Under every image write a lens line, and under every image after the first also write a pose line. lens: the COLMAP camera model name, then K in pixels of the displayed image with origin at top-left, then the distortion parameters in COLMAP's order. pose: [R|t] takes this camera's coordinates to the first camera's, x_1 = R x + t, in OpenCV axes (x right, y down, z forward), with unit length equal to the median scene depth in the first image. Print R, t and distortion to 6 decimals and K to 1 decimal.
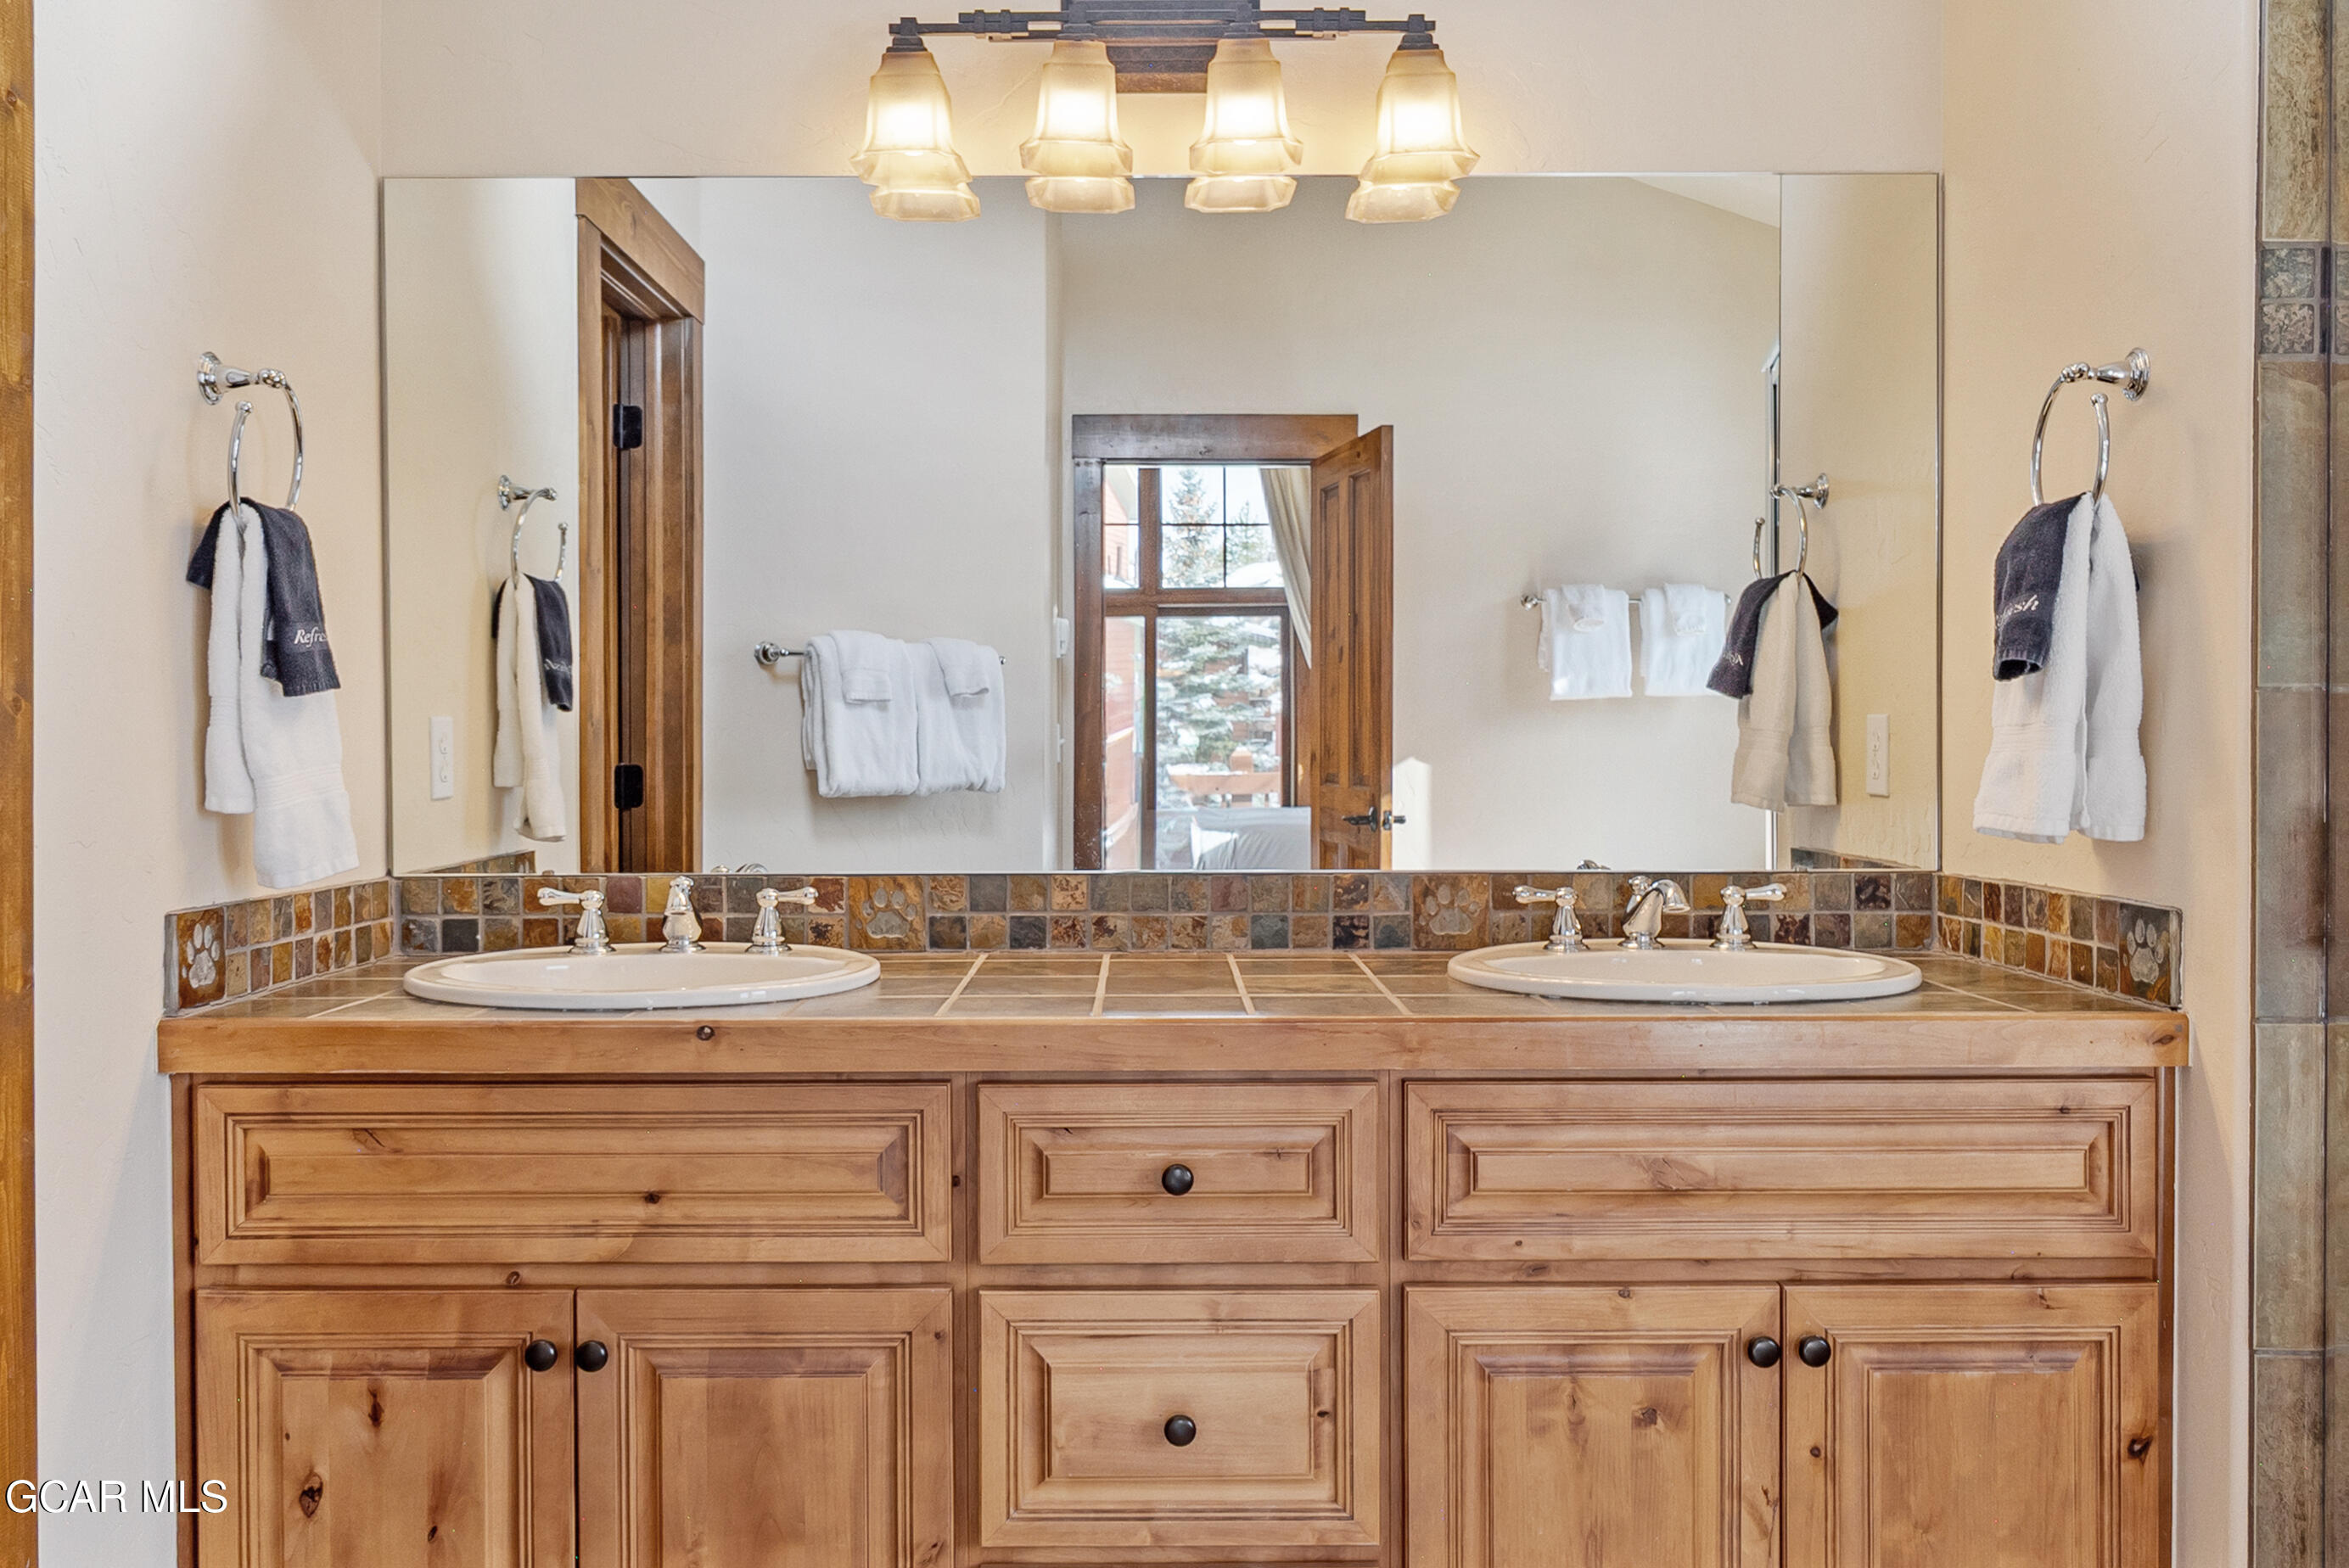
lens RADIAL K [[1823.2, 0, 1162.9], [0, 1823.2, 764.9], [0, 0, 1]] dist [-0.012607, 0.029521]
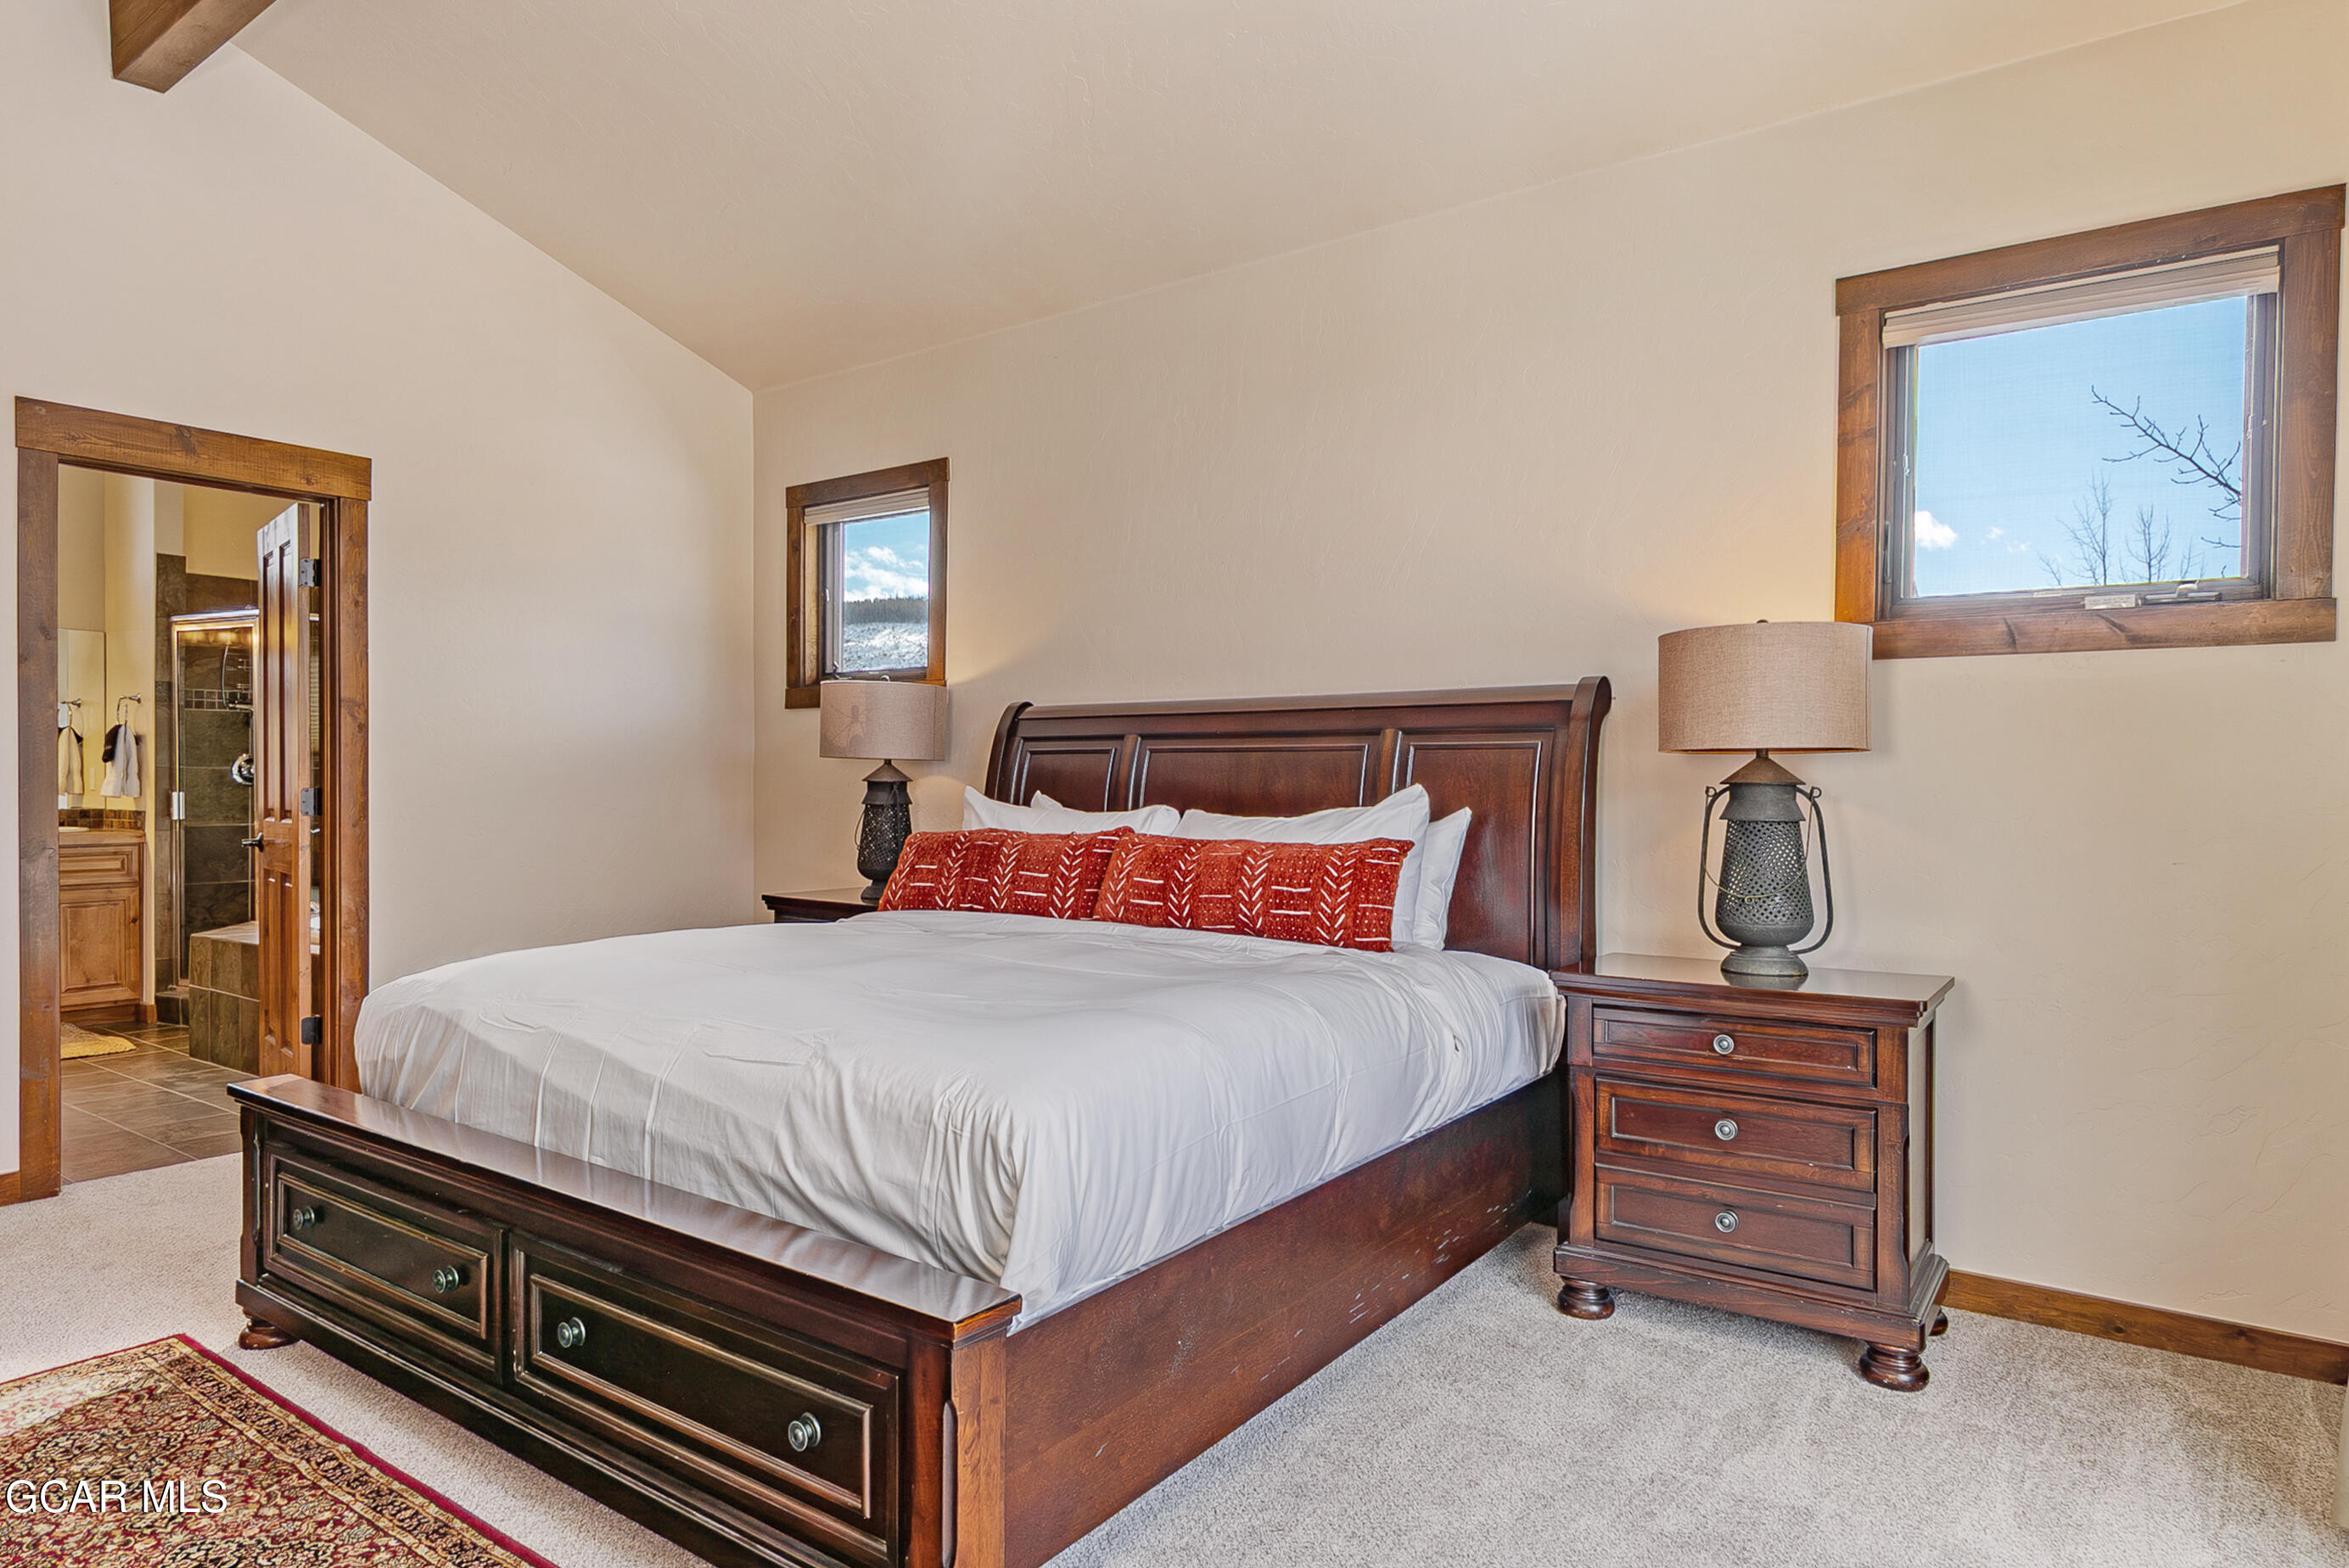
lens RADIAL K [[1397.9, 0, 1162.8], [0, 1397.9, 783.4], [0, 0, 1]] dist [0.001629, -0.001346]
pose [[0.607034, -0.004699, 0.794662, -0.639864], [0.009130, 0.999958, -0.001062, 0.029837], [-0.794624, 0.007900, 0.607051, -2.882002]]
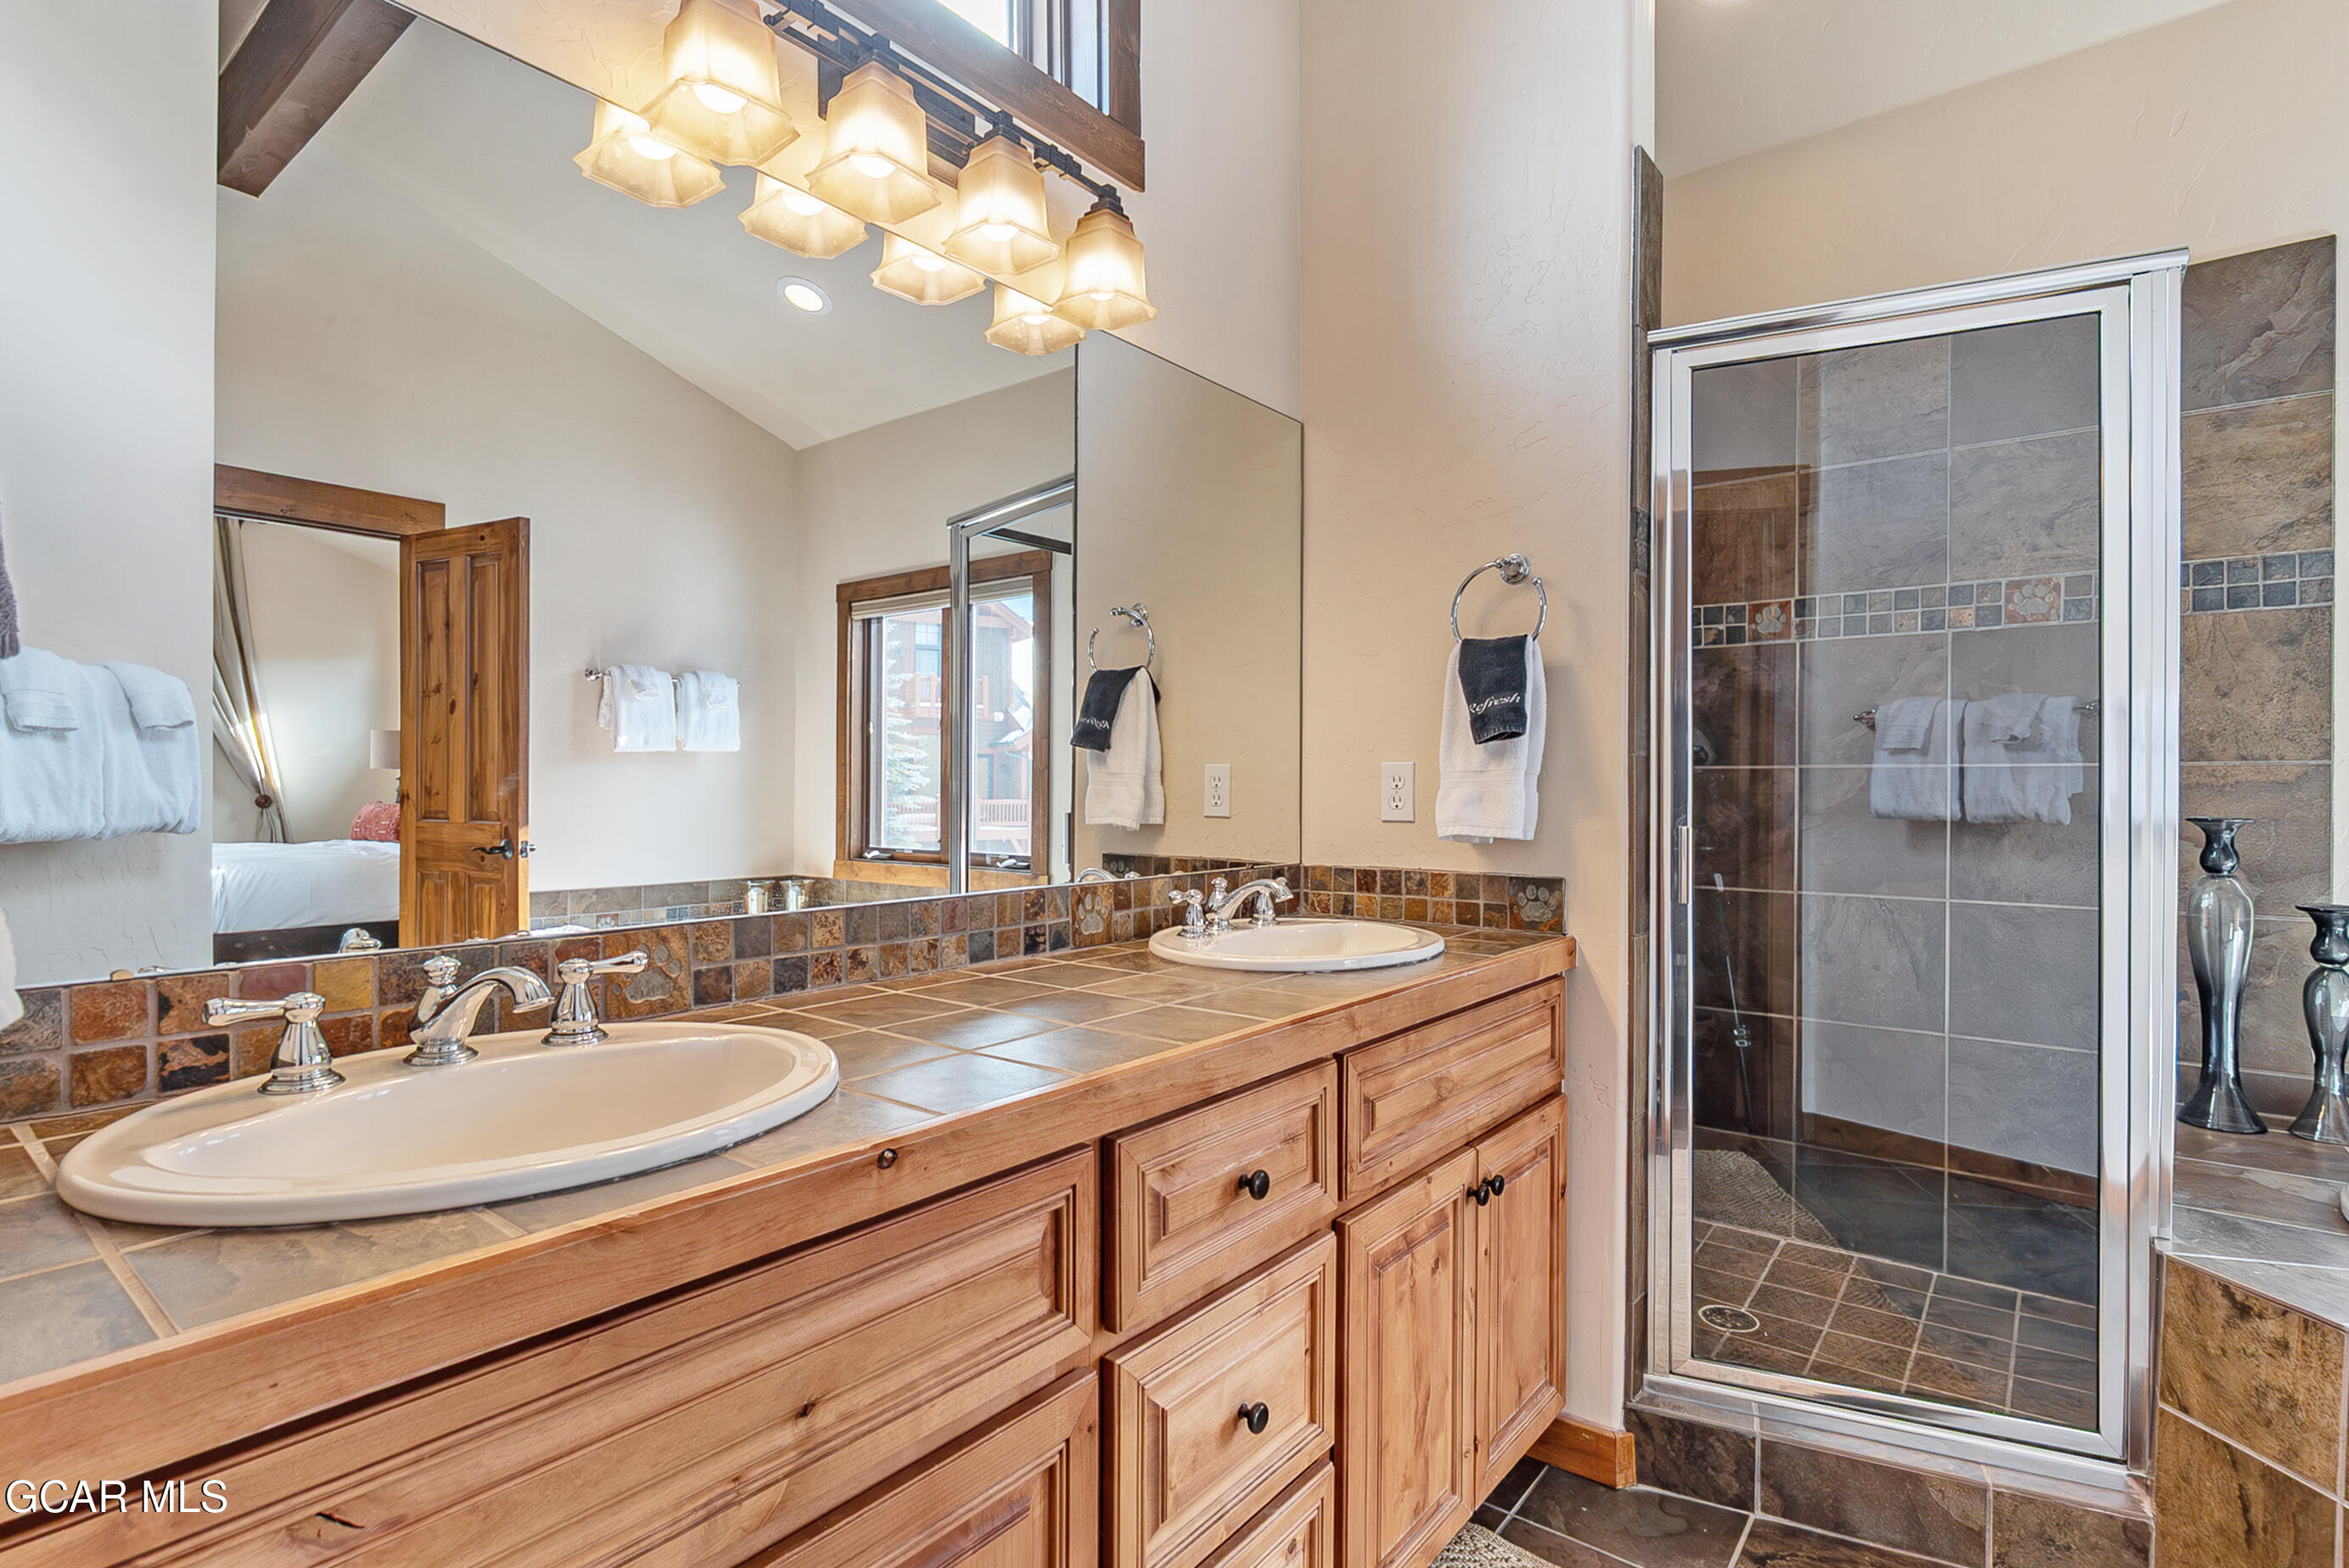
lens RADIAL K [[1134.0, 0, 1048.9], [0, 1134.0, 792.2], [0, 0, 1]] dist [-0.003610, -0.003259]
pose [[0.635697, 0.000181, 0.771938, -0.497907], [0.006409, 0.999964, -0.005513, 0.000285], [-0.771912, 0.008452, 0.635674, 0.573294]]
